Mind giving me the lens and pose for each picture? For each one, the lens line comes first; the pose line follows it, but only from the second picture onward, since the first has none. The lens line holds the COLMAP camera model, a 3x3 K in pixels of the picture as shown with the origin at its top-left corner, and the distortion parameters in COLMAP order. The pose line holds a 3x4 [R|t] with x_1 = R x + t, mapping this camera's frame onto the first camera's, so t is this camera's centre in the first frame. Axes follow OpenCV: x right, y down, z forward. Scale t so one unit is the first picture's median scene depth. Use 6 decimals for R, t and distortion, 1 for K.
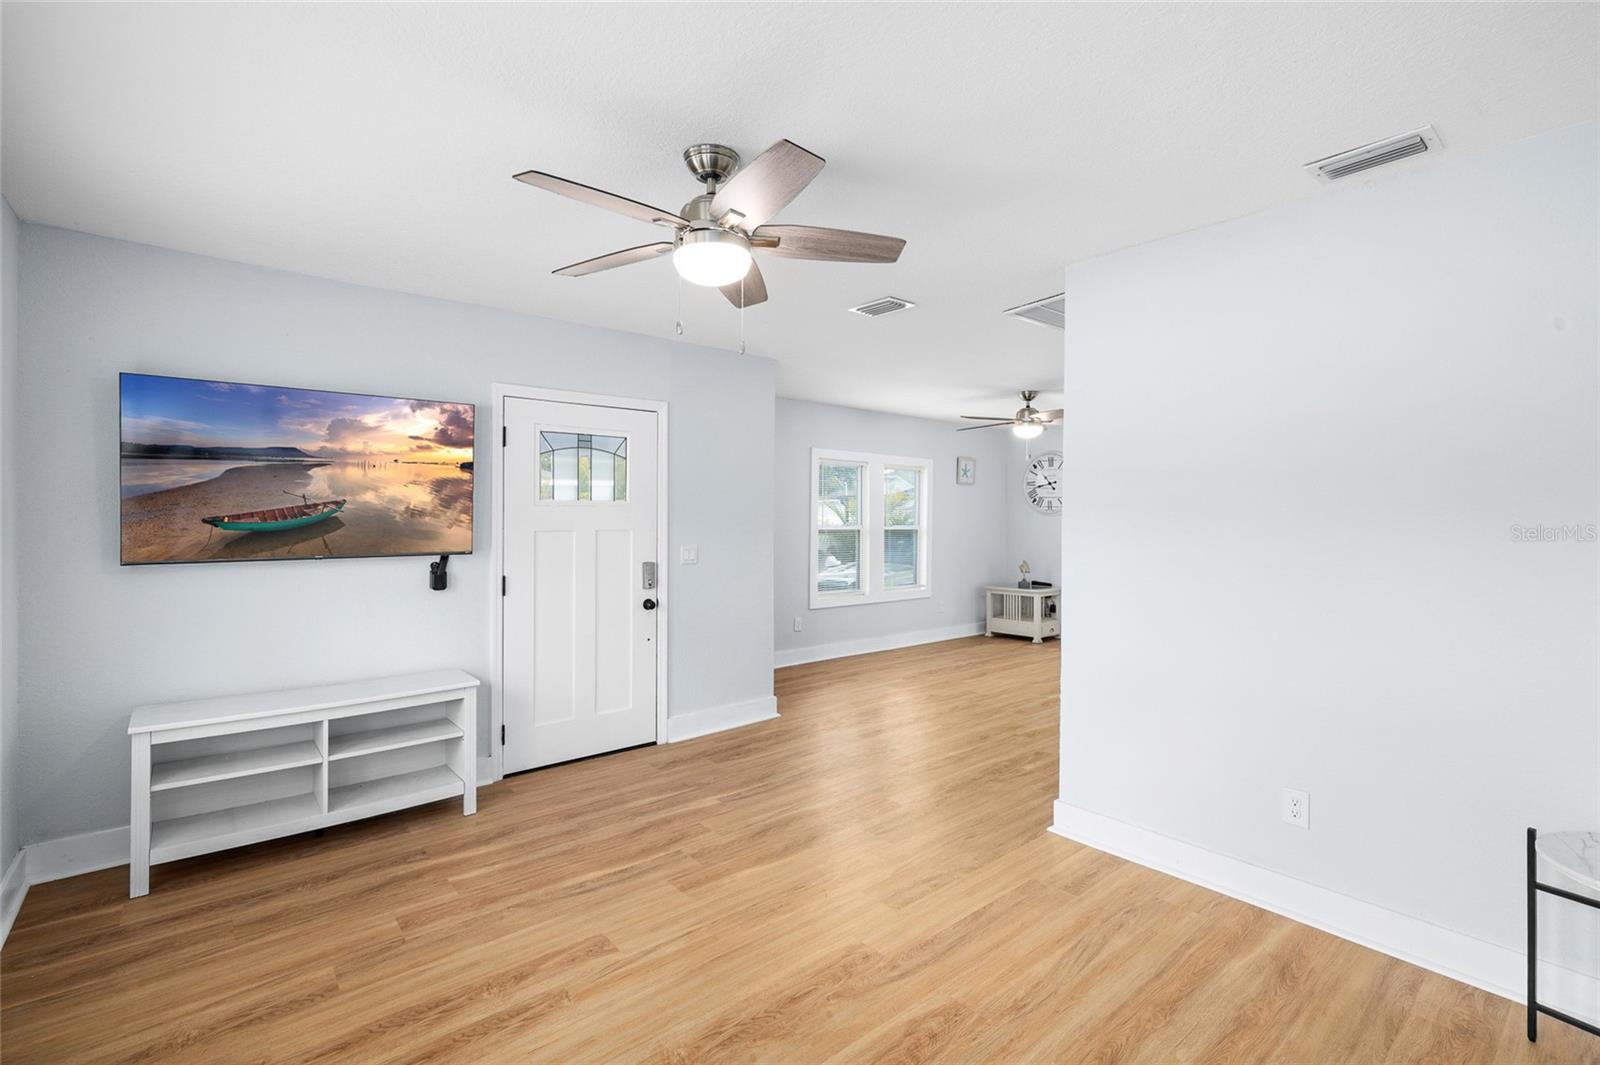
lens RADIAL K [[713.8, 0, 803.8], [0, 713.8, 520.6], [0, 0, 1]] dist [0.000396, -0.000068]
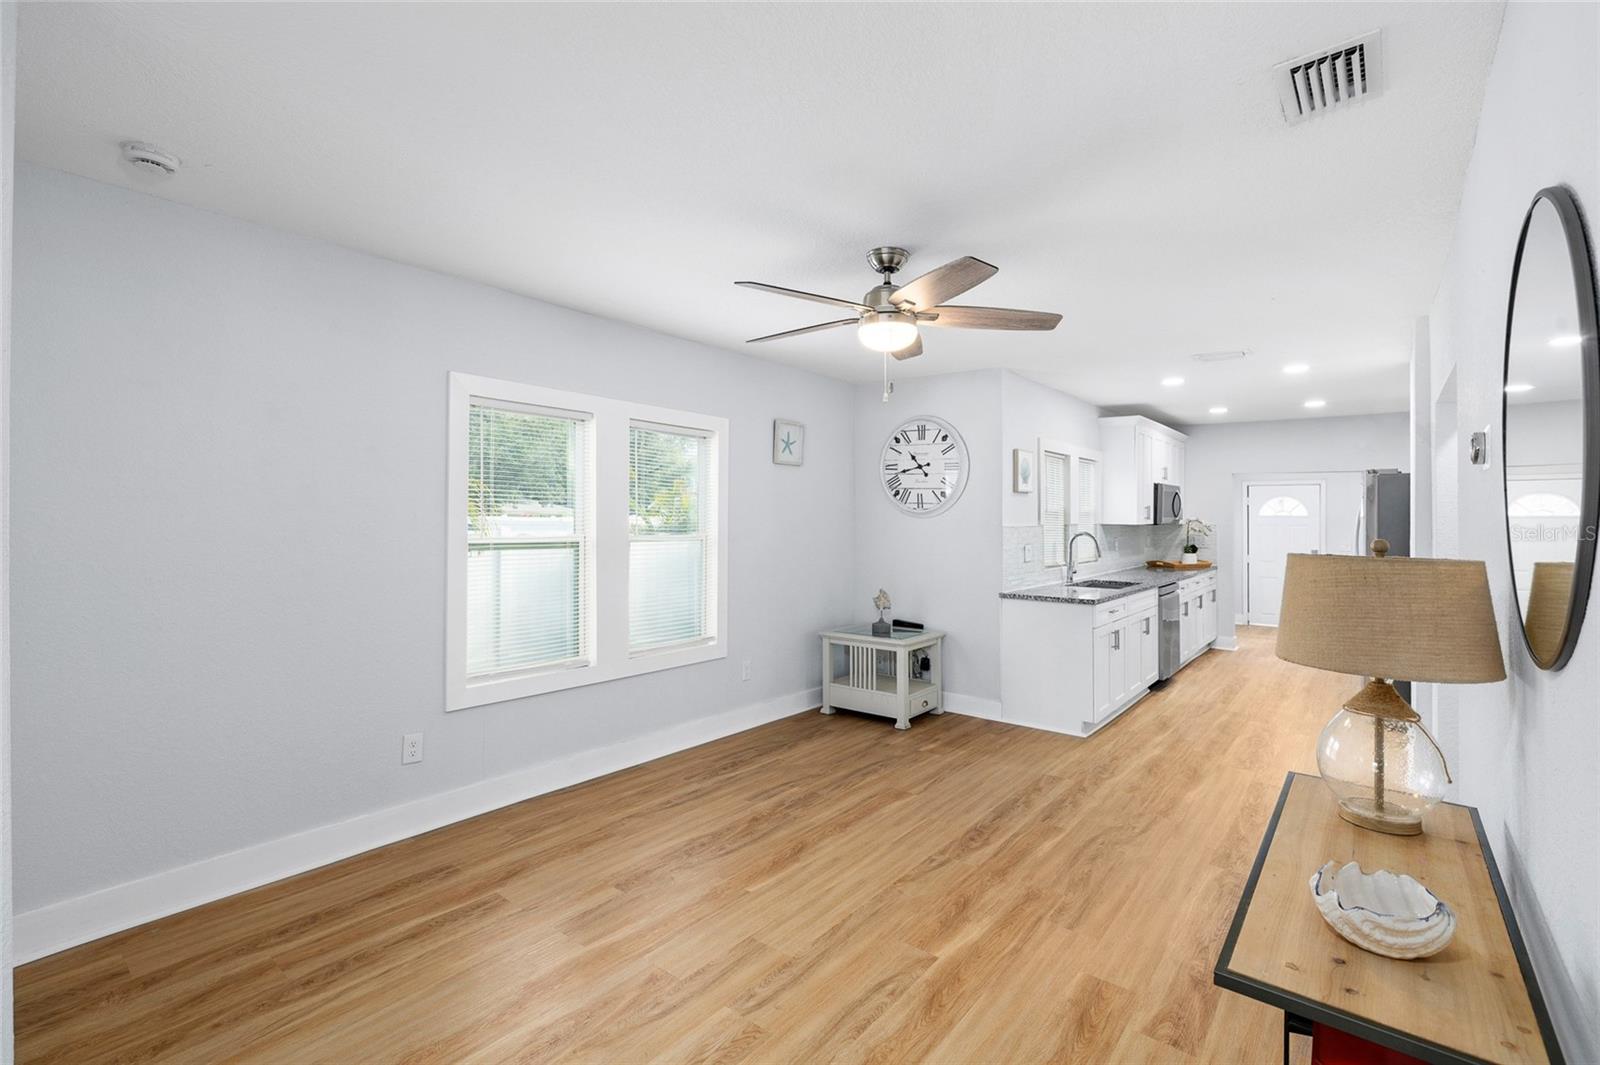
lens RADIAL K [[713.8, 0, 803.8], [0, 713.8, 520.6], [0, 0, 1]] dist [0.000396, -0.000068]
pose [[0.981811, -0.000506, 0.189859, 0.121940], [0.001779, 0.999977, -0.006533, 0.000246], [-0.189851, 0.006752, 0.981790, 0.393746]]
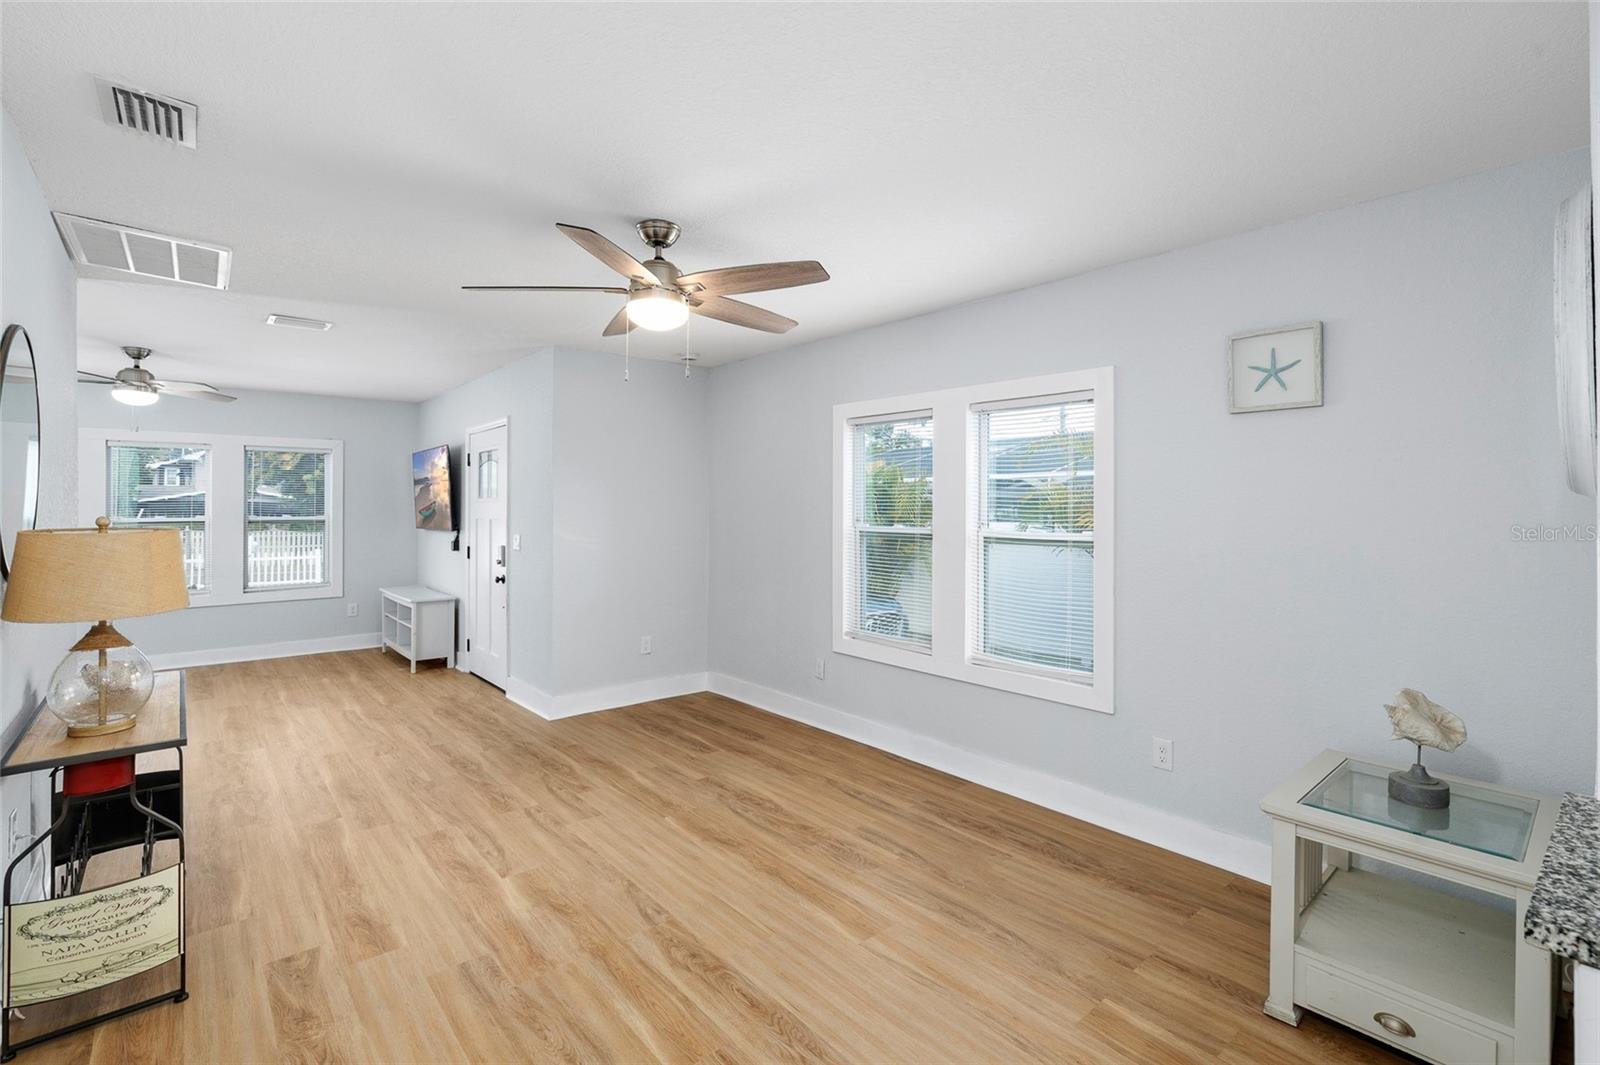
lens RADIAL K [[716.6, 0, 796.5], [0, 716.6, 500.0], [0, 0, 1]] dist [0.000785, 0.000383]
pose [[0.009418, -0.025329, -0.999635, 0.534061], [-0.014140, 0.999576, -0.025461, 0.000970], [0.999856, 0.014375, 0.009056, 0.762725]]
